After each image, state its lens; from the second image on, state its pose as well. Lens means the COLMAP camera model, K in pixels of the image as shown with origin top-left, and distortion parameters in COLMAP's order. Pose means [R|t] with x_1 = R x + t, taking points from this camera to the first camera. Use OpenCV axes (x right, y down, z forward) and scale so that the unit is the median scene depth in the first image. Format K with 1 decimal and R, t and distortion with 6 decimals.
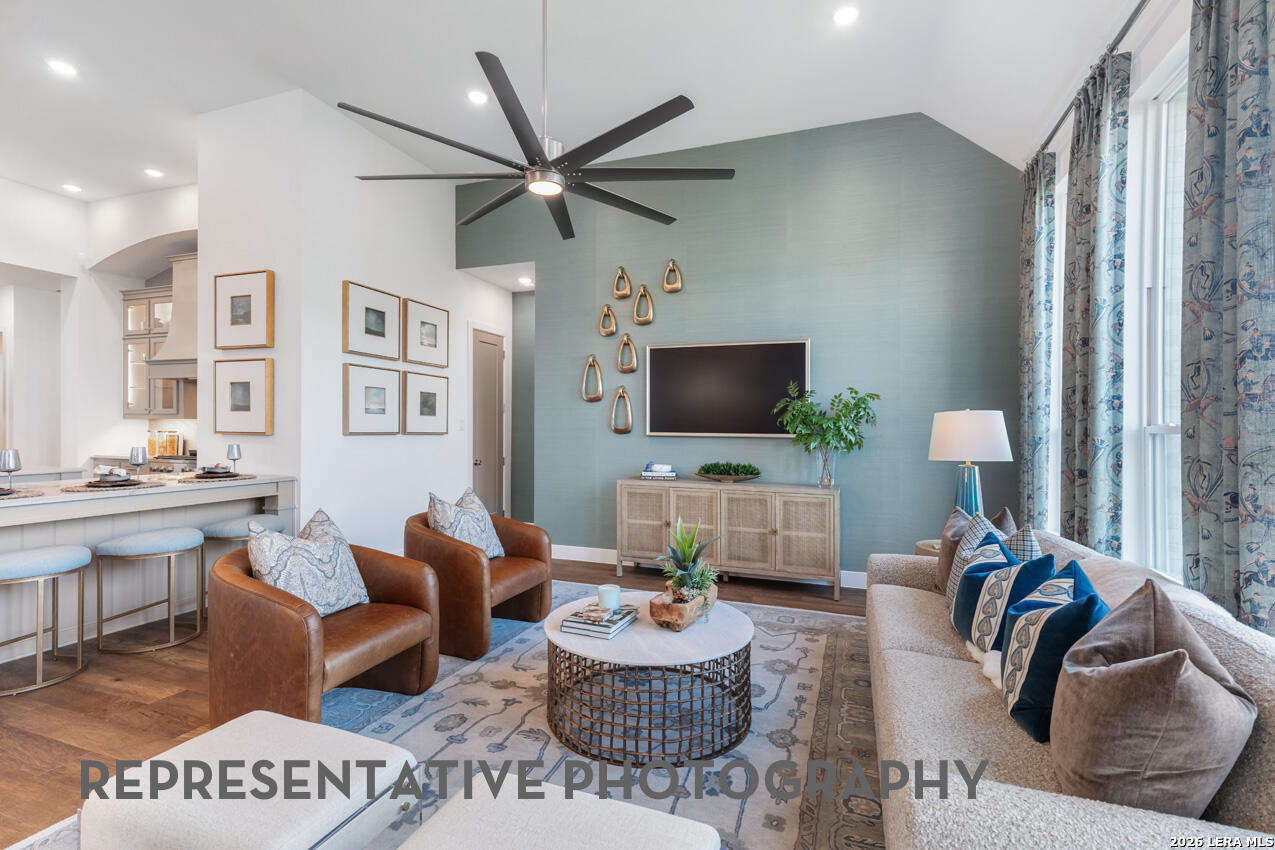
lens RADIAL K [[558.4, 0, 671.4], [0, 558.4, 428.6], [0, 0, 1]] dist [0.006572, 0.000468]
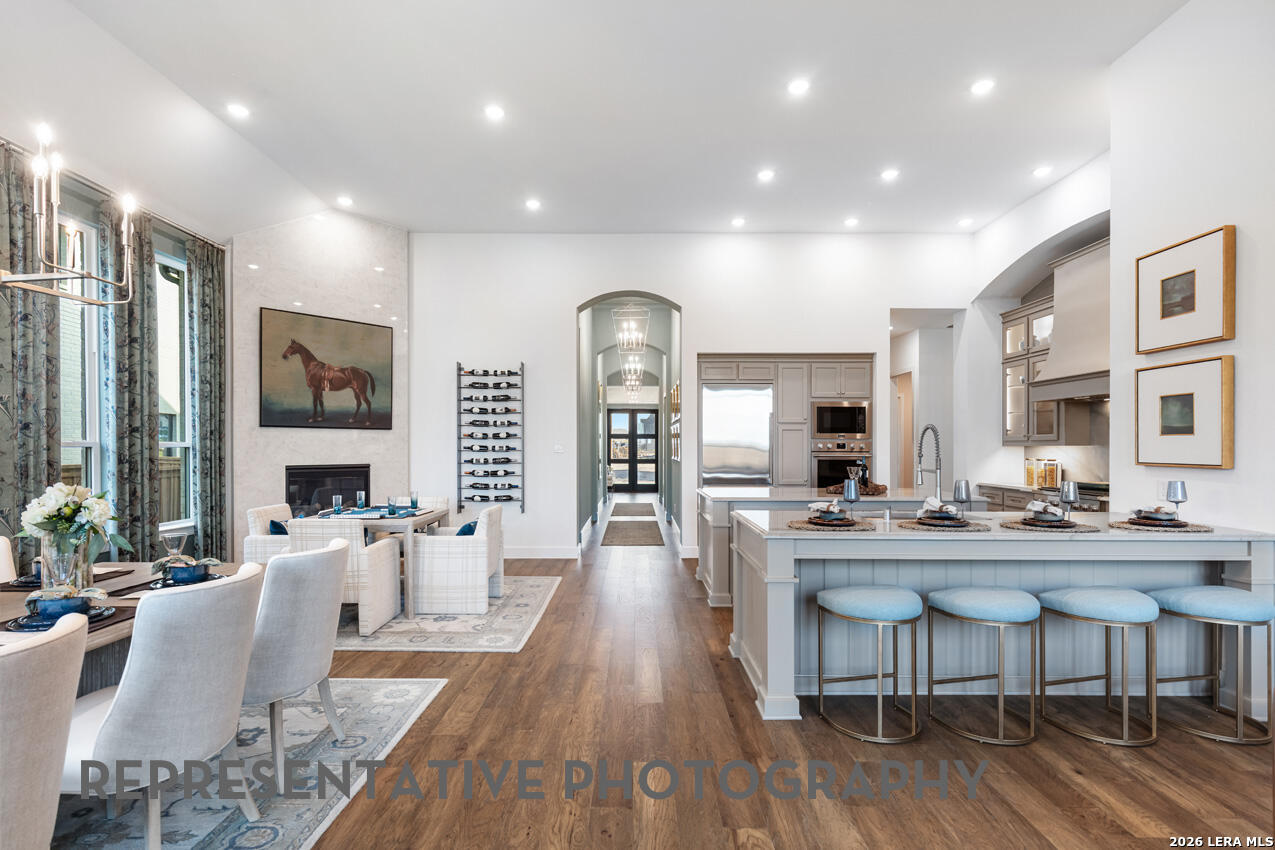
lens RADIAL K [[641.1, 0, 619.3], [0, 641.1, 449.4], [0, 0, 1]] dist [-0.004445, -0.000773]
pose [[0.304580, -0.007061, -0.952460, -0.204840], [0.000069, 0.999973, -0.007391, -0.006280], [0.952487, 0.002185, 0.304572, 0.062477]]
